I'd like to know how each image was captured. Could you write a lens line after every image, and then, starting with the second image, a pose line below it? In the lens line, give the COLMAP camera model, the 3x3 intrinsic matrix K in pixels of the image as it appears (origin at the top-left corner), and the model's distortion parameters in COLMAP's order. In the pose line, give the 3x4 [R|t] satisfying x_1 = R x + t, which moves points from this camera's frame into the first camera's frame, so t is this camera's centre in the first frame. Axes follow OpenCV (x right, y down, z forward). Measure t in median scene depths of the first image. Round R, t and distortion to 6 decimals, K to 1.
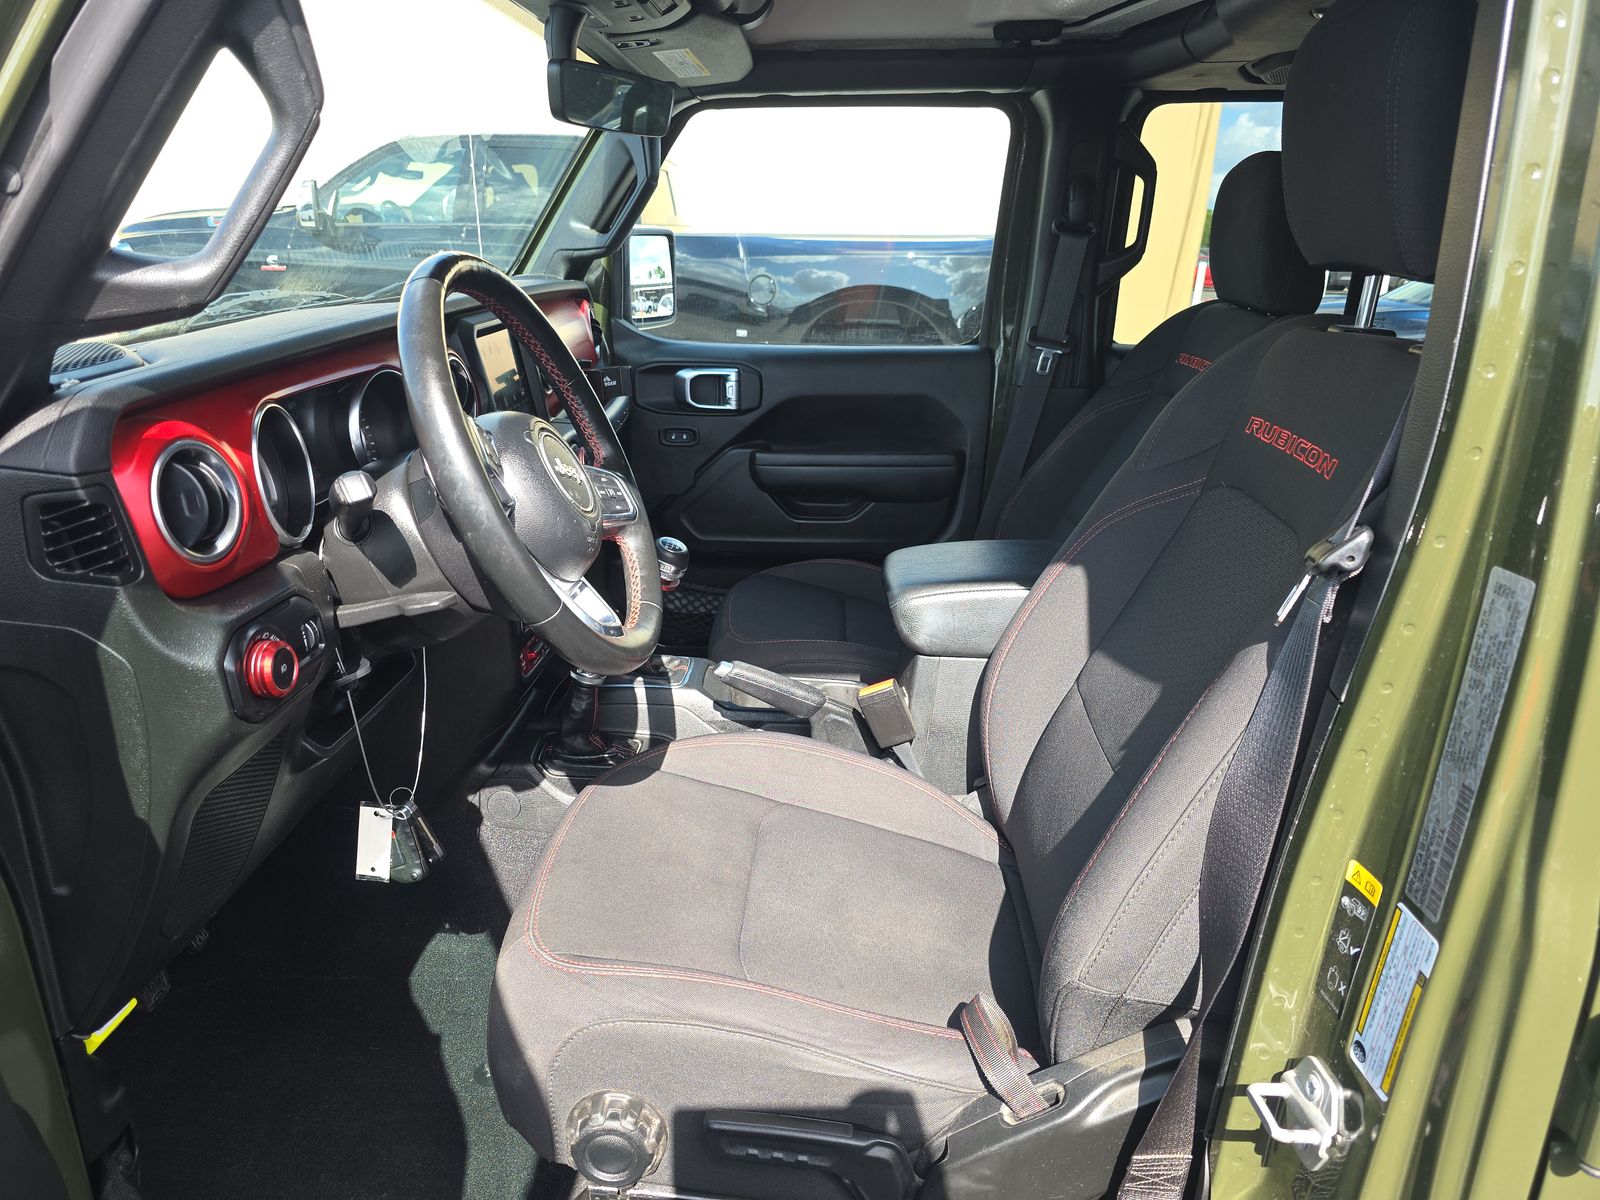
lens RADIAL K [[1111.1, 0, 800.0], [0, 1111.1, 600.0], [0, 0, 1]] dist [0.001949, 0.000722]
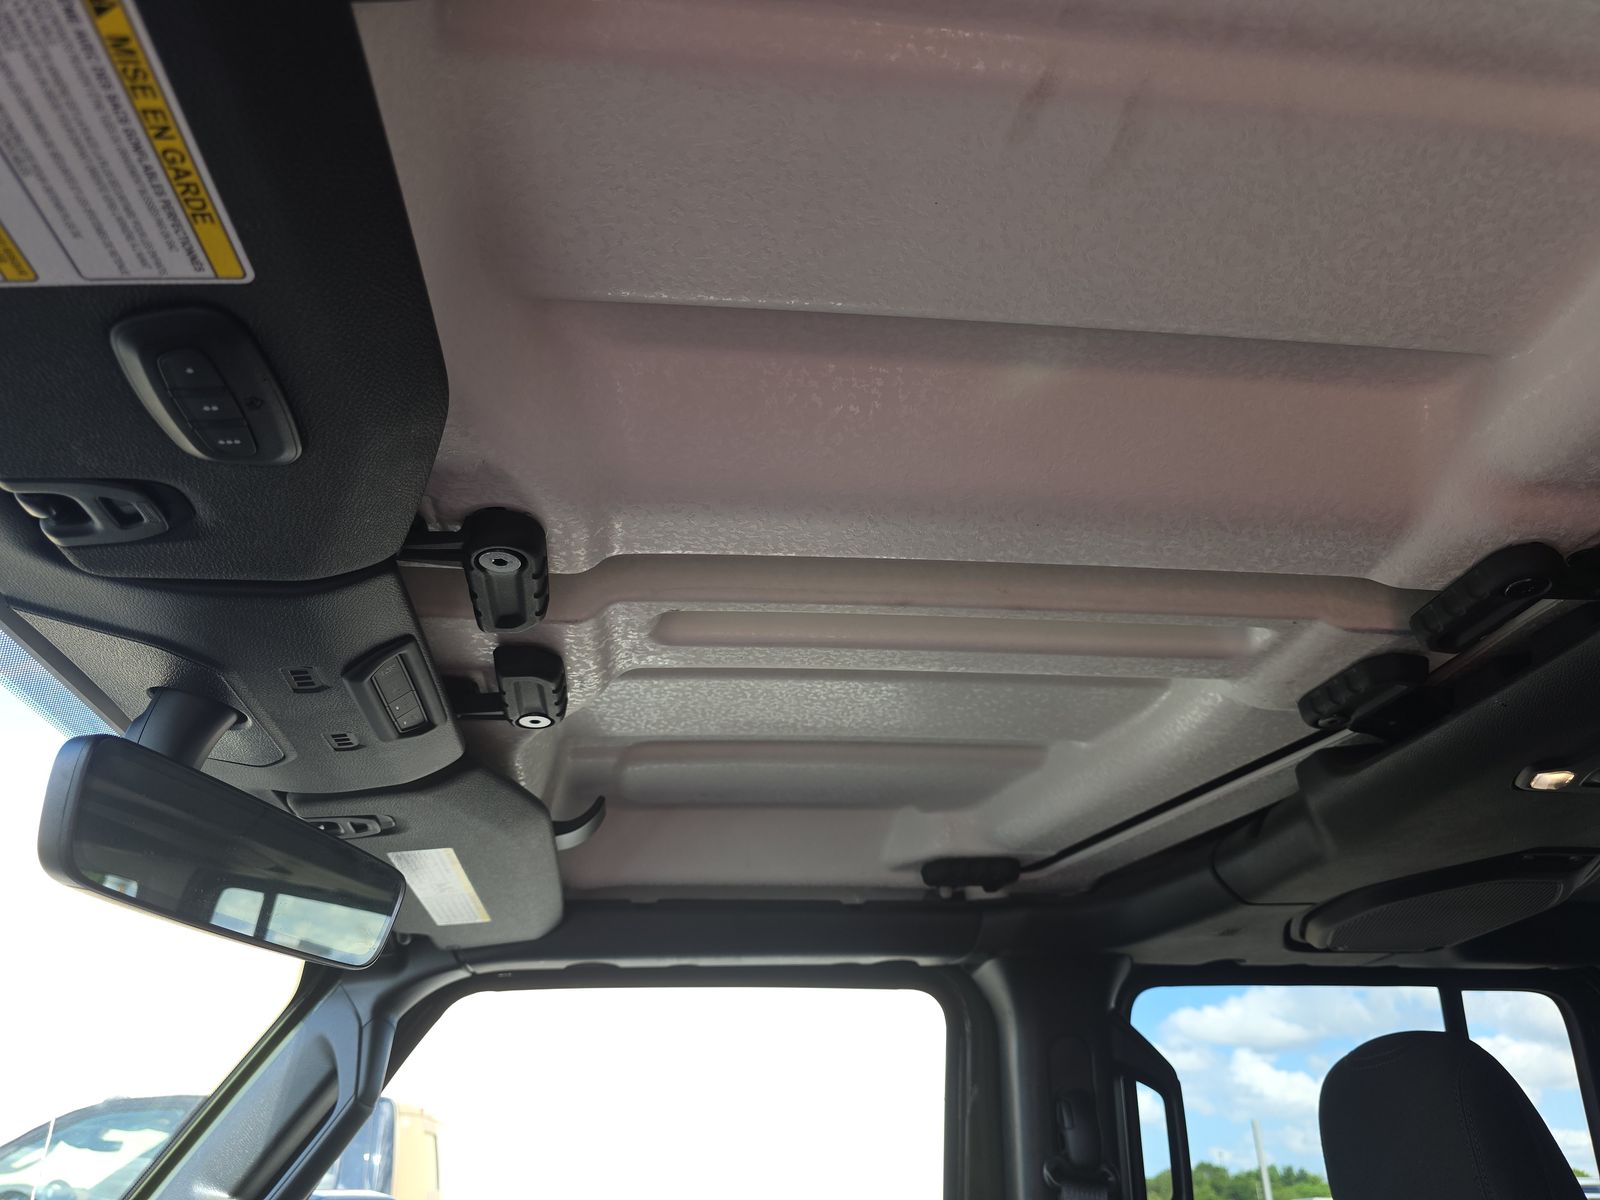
lens RADIAL K [[1111.1, 0, 800.0], [0, 1111.1, 600.0], [0, 0, 1]] dist [0.001949, 0.000722]
pose [[0.985745, 0.057888, 0.157974, -0.018832], [0.075900, 0.684969, -0.724608, -0.130467], [-0.150153, 0.726269, 0.670811, 0.413899]]
